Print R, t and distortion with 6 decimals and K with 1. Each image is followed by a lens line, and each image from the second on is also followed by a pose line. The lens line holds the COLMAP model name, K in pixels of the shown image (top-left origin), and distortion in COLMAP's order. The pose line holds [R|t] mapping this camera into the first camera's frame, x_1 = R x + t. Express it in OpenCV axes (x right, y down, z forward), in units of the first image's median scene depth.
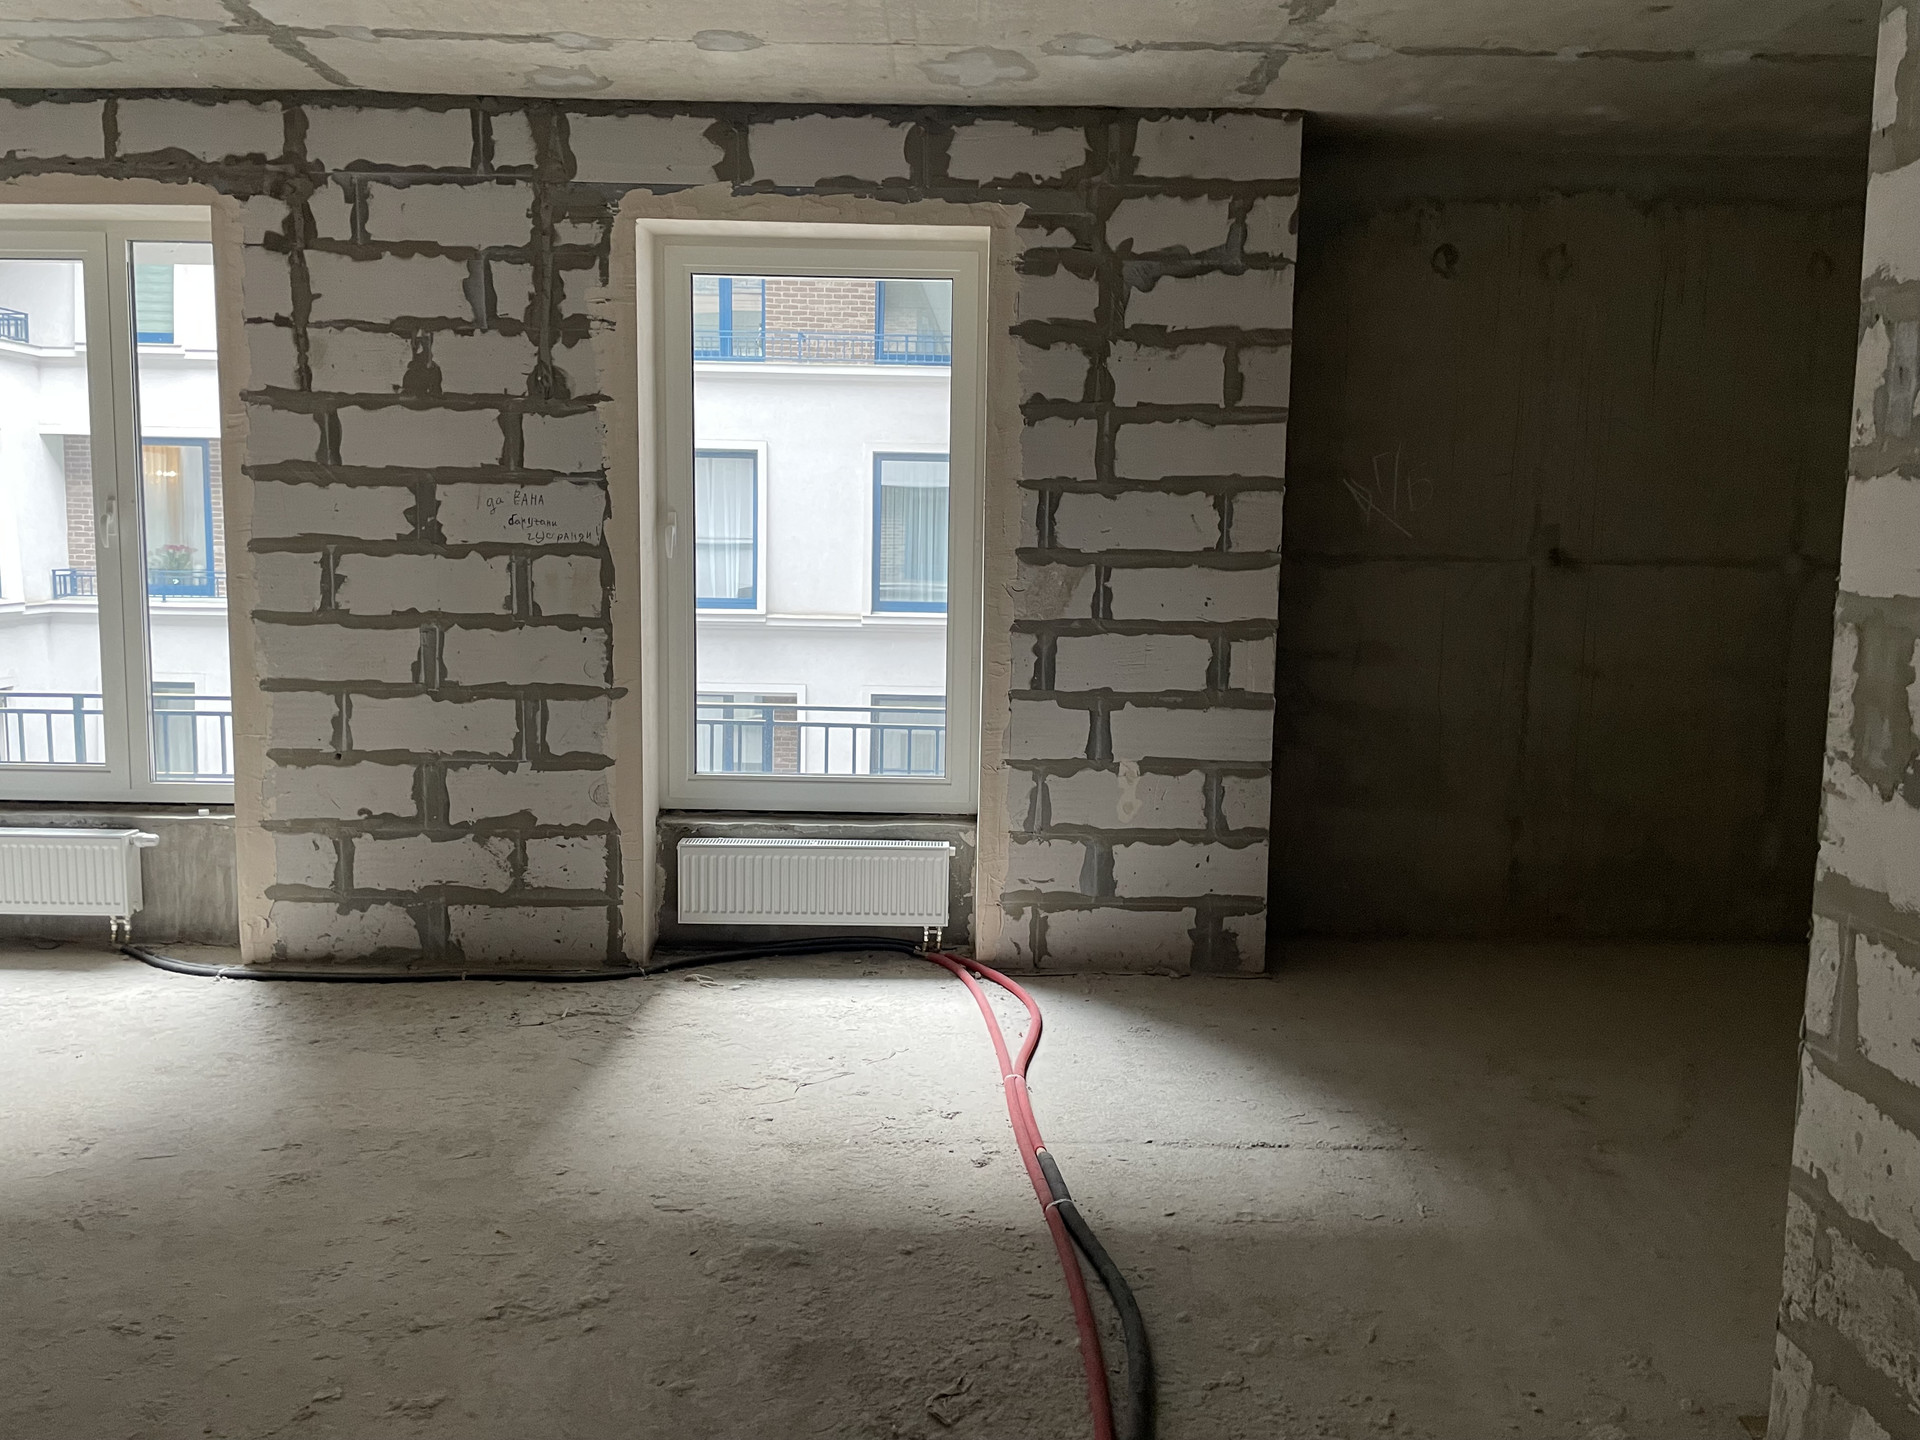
lens RADIAL K [[1443.9, 0, 954.9], [0, 1443.9, 695.8], [0, 0, 1]] dist [0.090274, -0.111790]
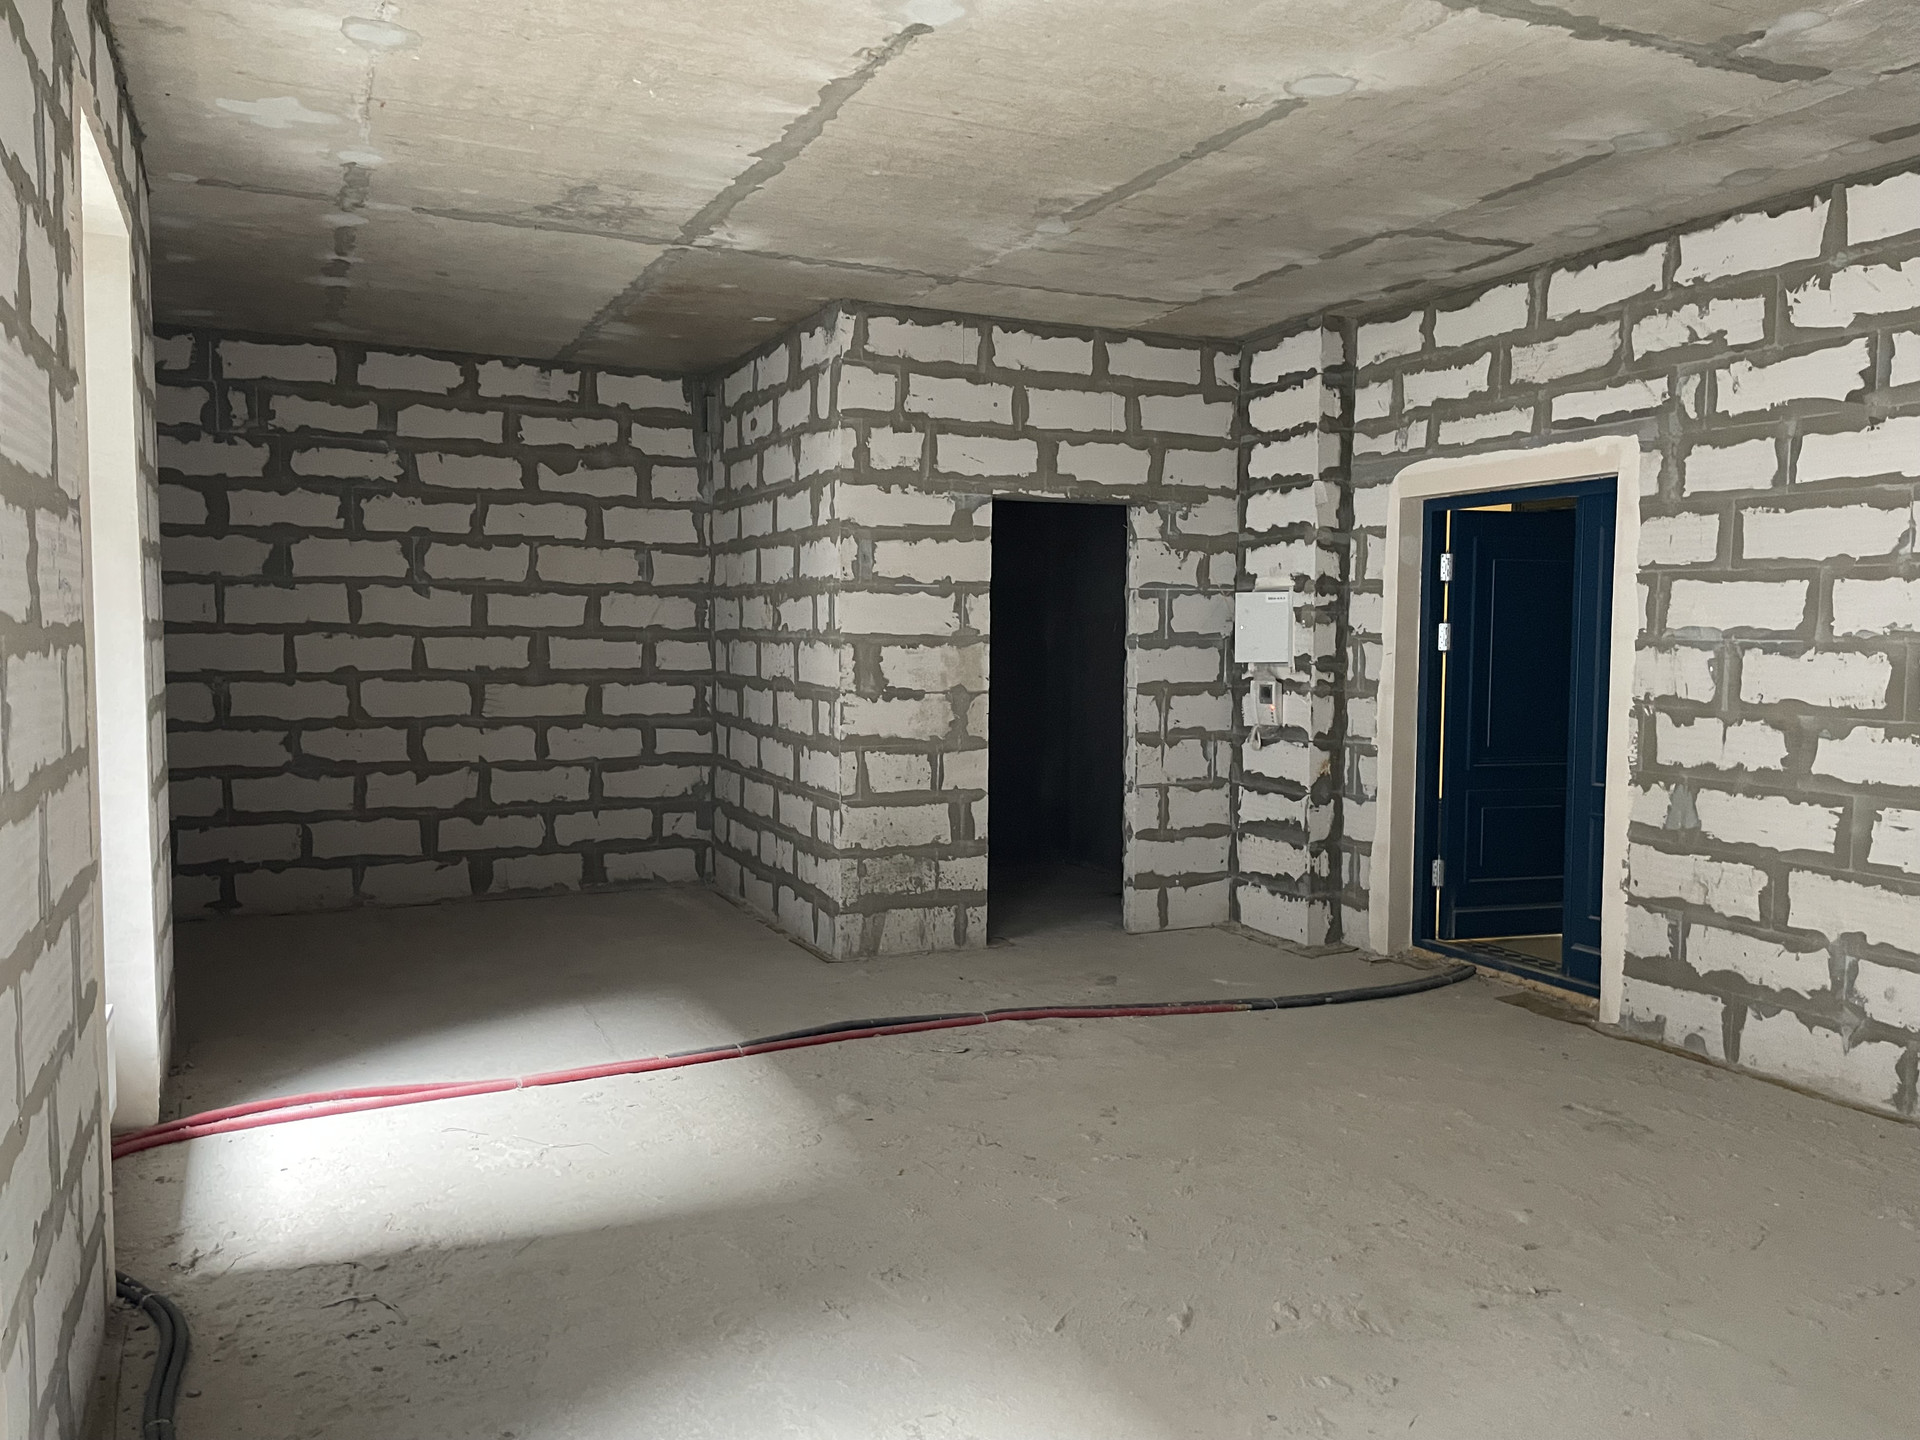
lens RADIAL K [[1443.9, 0, 954.6], [0, 1443.9, 733.9], [0, 0, 1]] dist [0.090274, -0.111790]
pose [[-0.415464, -0.083523, 0.905767, -0.944380], [0.090491, 0.987040, 0.132525, -0.108270], [-0.905097, 0.137023, -0.402522, 0.934200]]
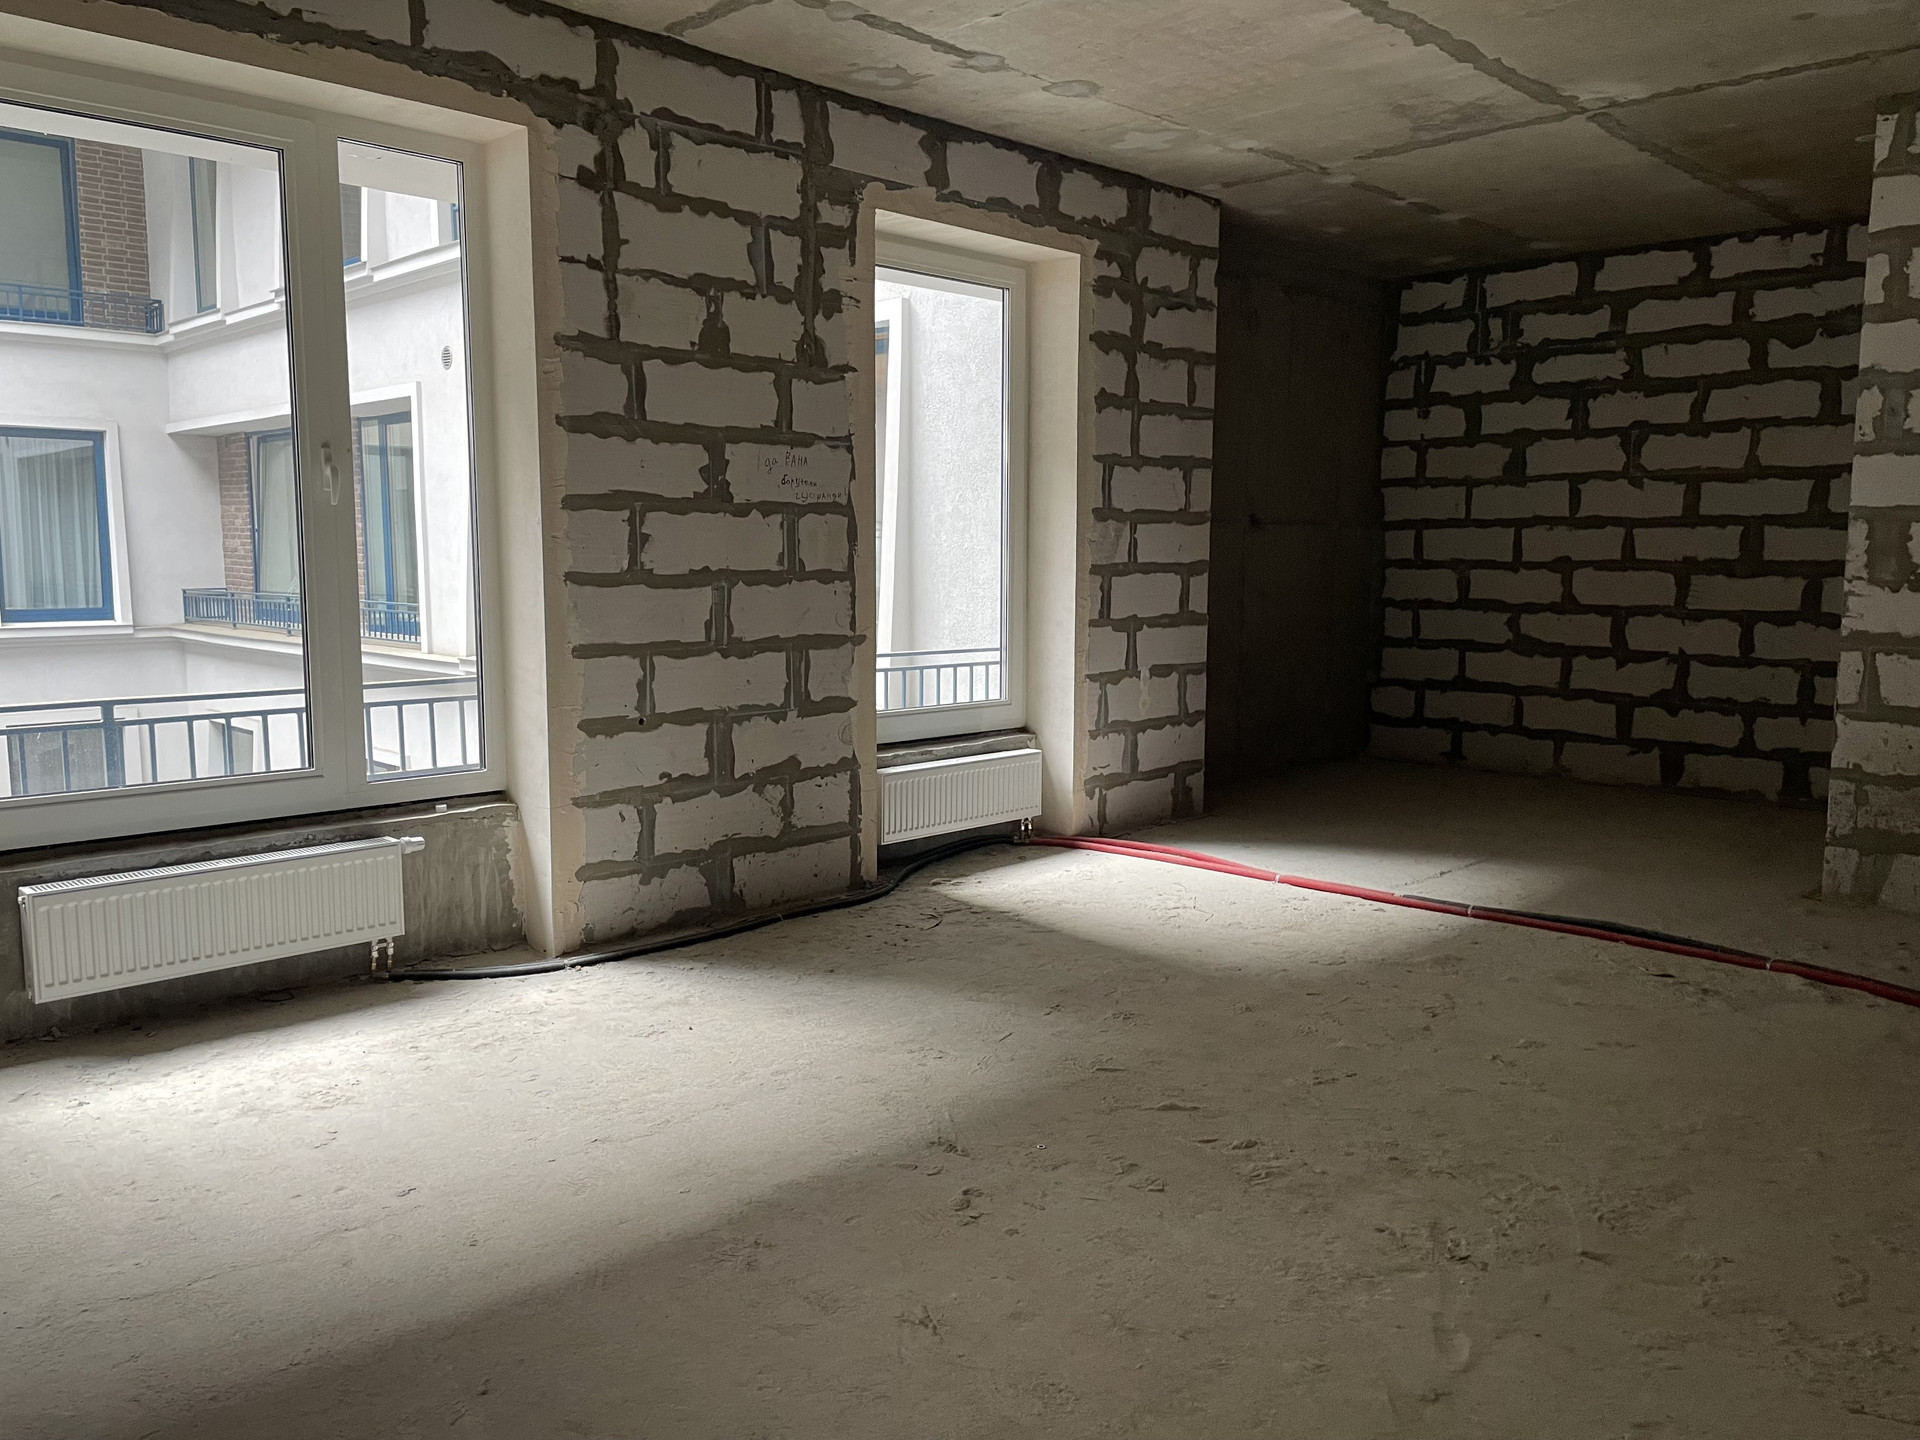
lens RADIAL K [[1443.9, 0, 943.5], [0, 1443.9, 722.5], [0, 0, 1]] dist [0.090274, -0.111790]
pose [[0.712938, -0.097512, 0.694414, -0.974881], [0.088167, 0.994891, 0.049188, 0.012744], [-0.695662, 0.026156, 0.717893, 0.173393]]
